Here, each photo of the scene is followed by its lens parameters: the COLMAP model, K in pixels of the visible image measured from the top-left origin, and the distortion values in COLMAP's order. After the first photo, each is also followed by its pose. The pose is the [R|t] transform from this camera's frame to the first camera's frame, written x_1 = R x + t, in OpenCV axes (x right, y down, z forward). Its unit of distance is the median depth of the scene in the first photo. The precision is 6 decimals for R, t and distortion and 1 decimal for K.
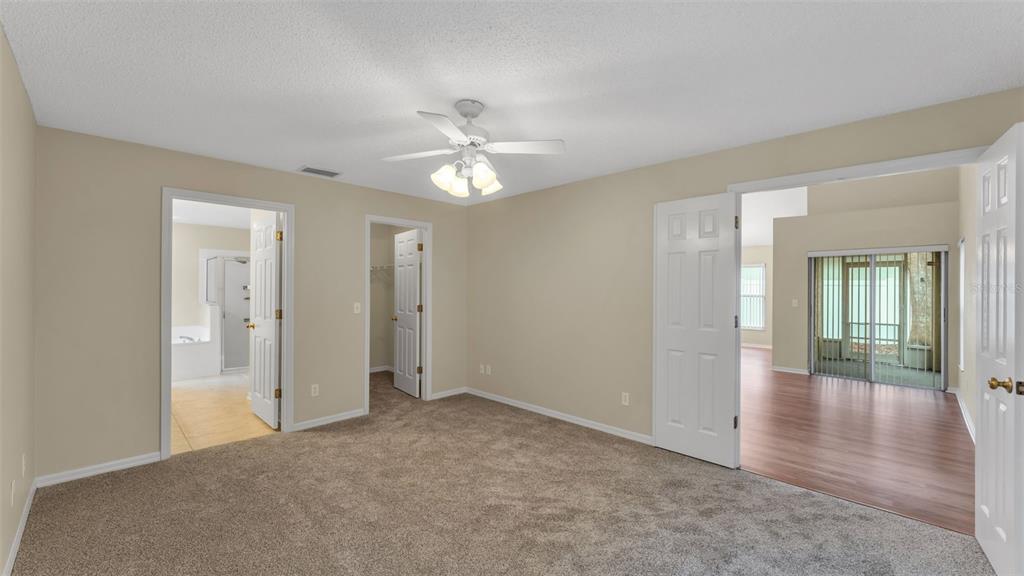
lens RADIAL K [[410.2, 0, 512.5], [0, 410.2, 288.0], [0, 0, 1]] dist [0.001598, 0.000026]
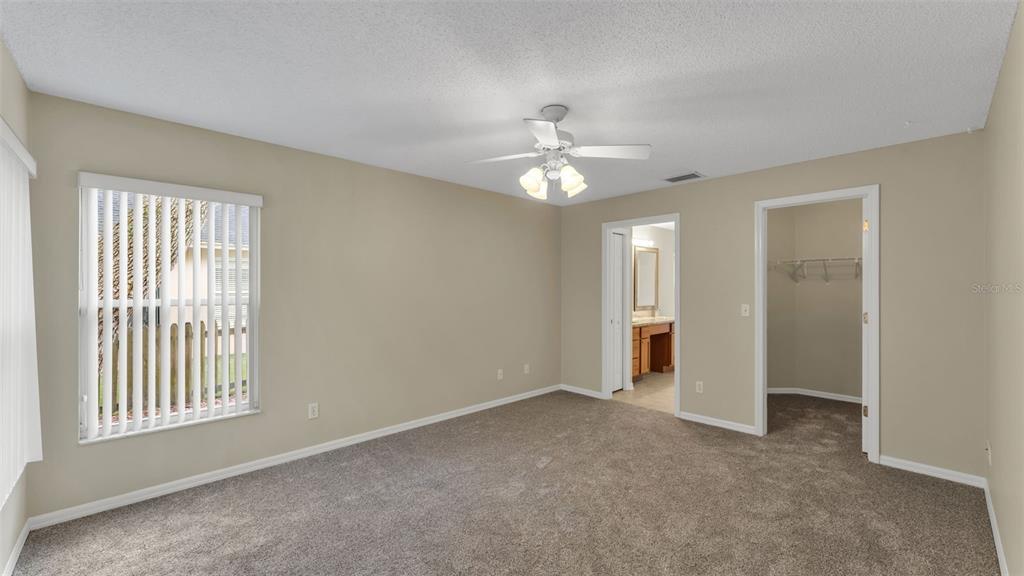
lens RADIAL K [[410.2, 0, 512.5], [0, 410.2, 287.8], [0, 0, 1]] dist [0.001598, 0.000026]
pose [[-0.028136, -0.001138, -0.999603, 0.525189], [-0.000168, 0.999999, -0.001133, 0.001019], [0.999604, 0.000136, -0.028136, 0.520520]]
